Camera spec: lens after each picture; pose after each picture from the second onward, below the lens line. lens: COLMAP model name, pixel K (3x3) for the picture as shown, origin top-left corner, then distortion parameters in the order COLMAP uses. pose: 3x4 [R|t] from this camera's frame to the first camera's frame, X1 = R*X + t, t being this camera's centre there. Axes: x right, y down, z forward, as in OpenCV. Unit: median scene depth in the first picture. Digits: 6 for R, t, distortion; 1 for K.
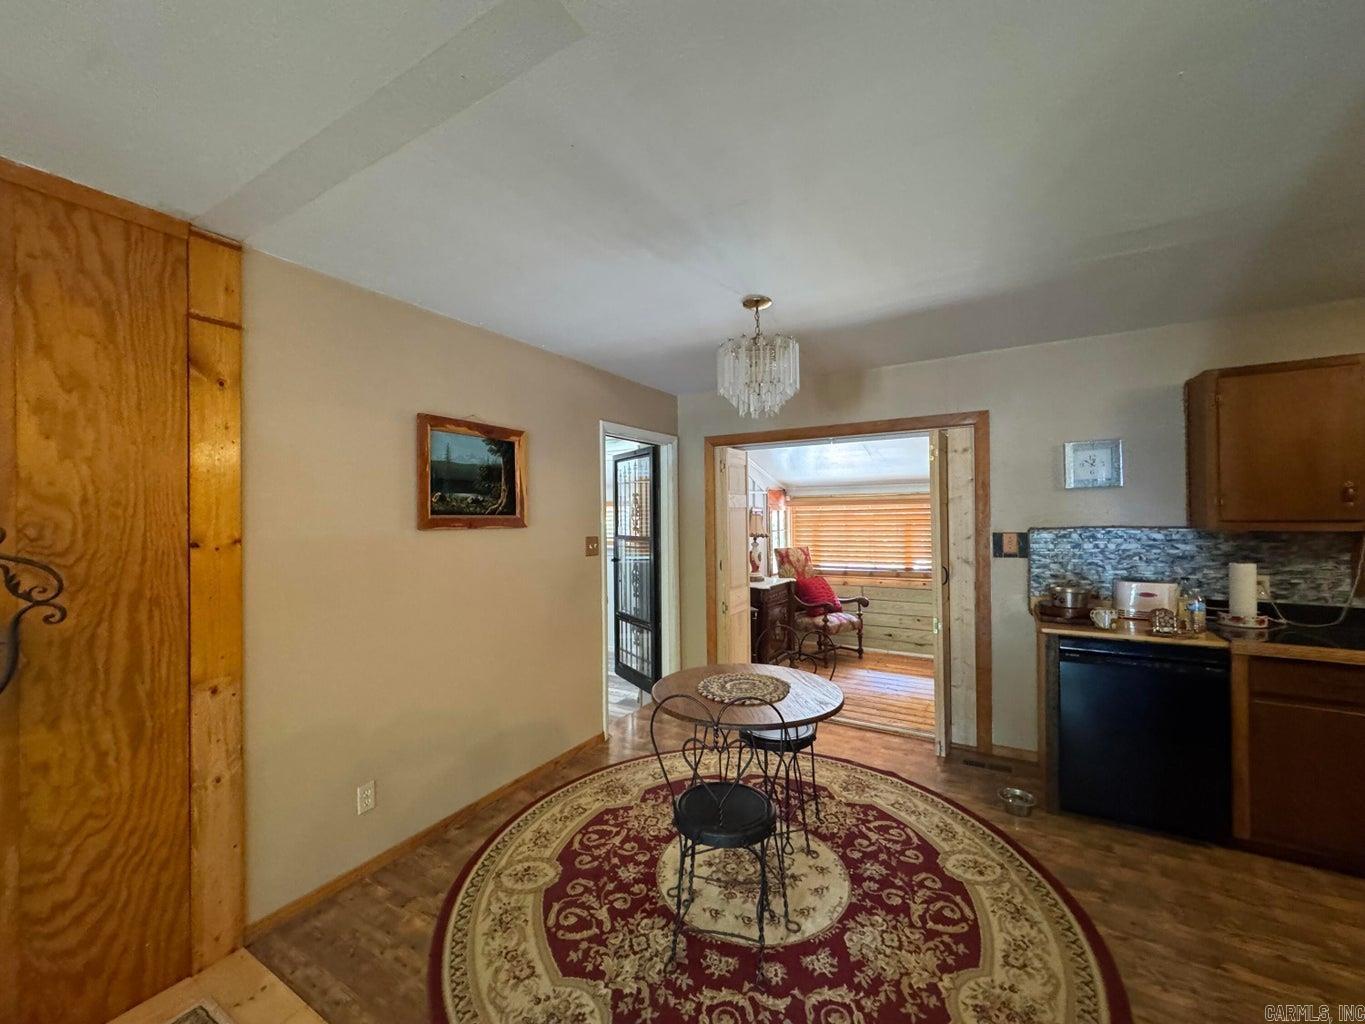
lens RADIAL K [[542.0, 0, 679.3], [0, 542.0, 513.2], [0, 0, 1]] dist [-0.000303, 0.000146]
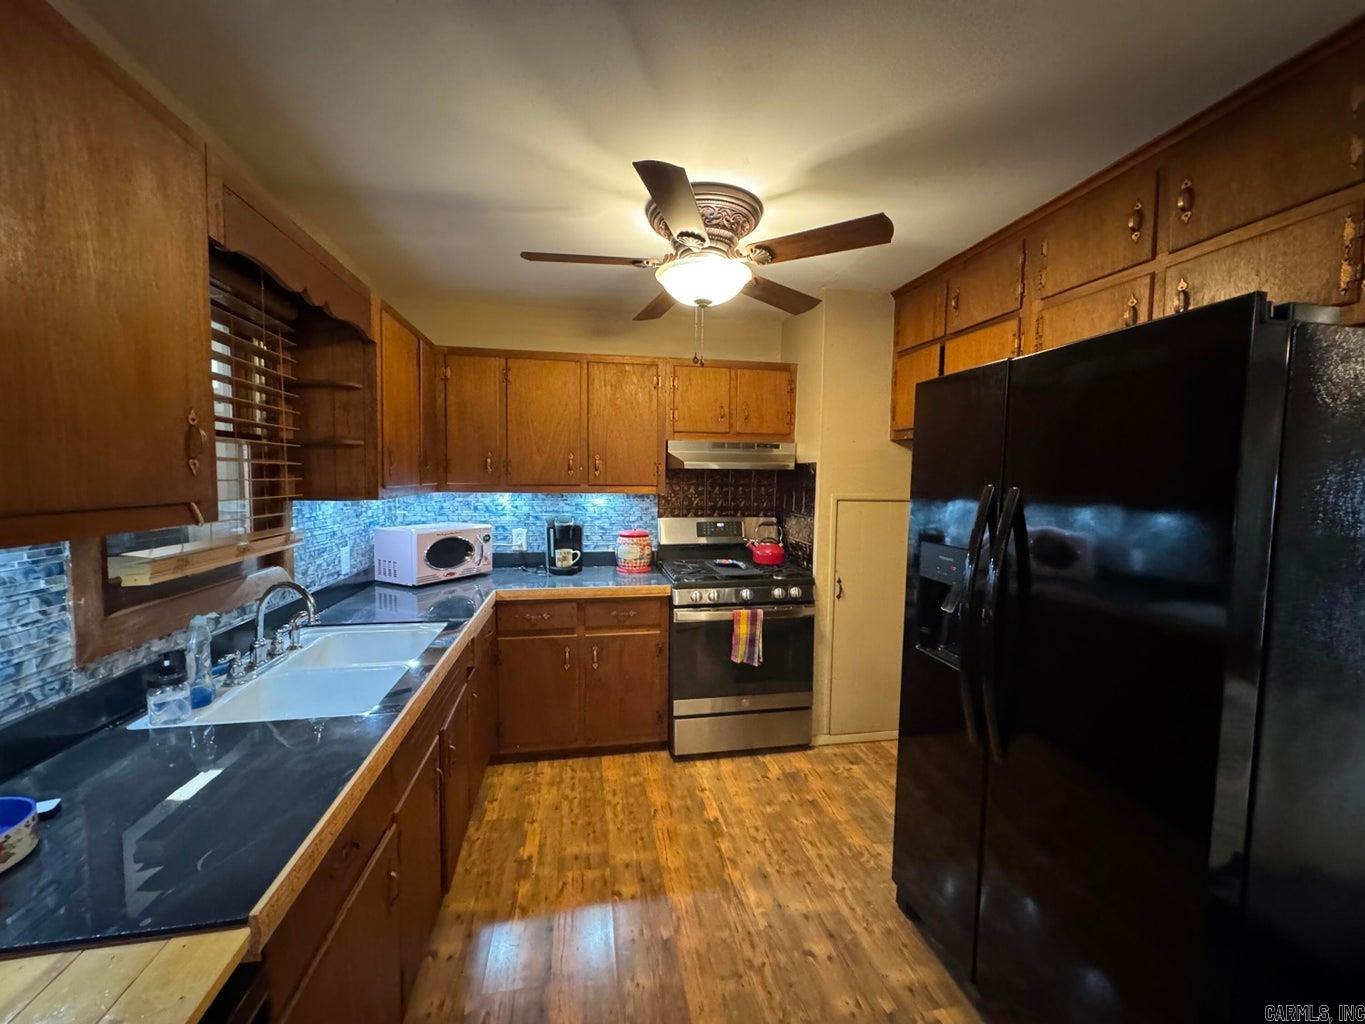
lens RADIAL K [[542.0, 0, 679.8], [0, 542.0, 510.2], [0, 0, 1]] dist [-0.000303, 0.000146]
pose [[-0.653670, -0.047361, 0.755296, 0.498371], [-0.009101, 0.998460, 0.054732, -0.005977], [-0.756725, 0.028903, -0.653095, 0.774335]]
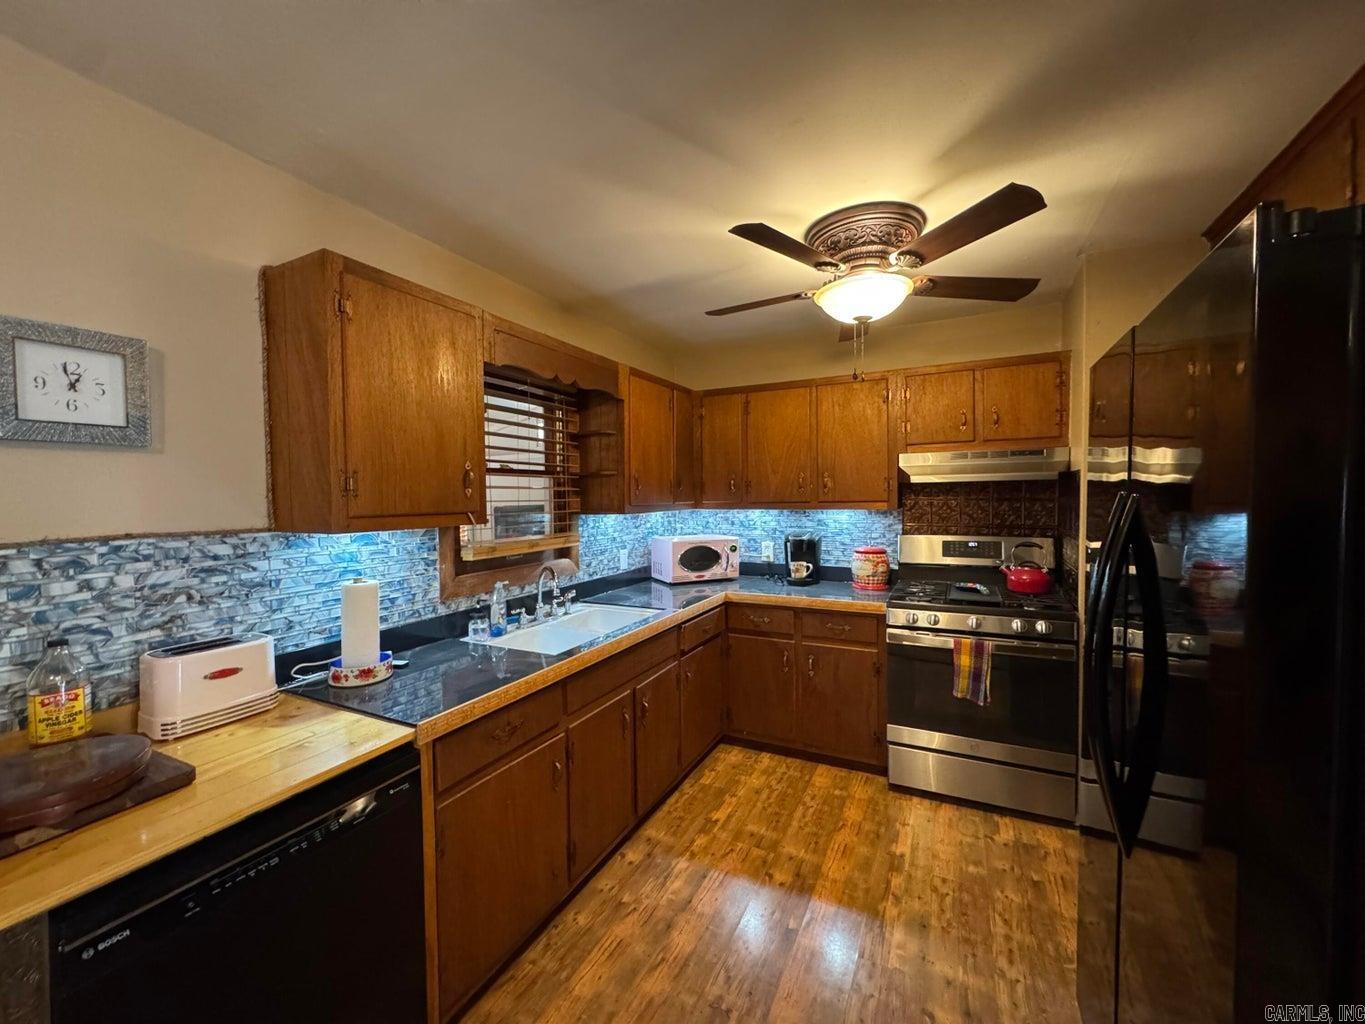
lens RADIAL K [[542.0, 0, 681.5], [0, 542.0, 510.0], [0, 0, 1]] dist [-0.000303, 0.000146]
pose [[-0.063884, -0.017485, 0.997804, 0.329881], [0.008828, 0.999797, 0.018086, -0.001005], [-0.997918, 0.009964, -0.063716, 0.577737]]
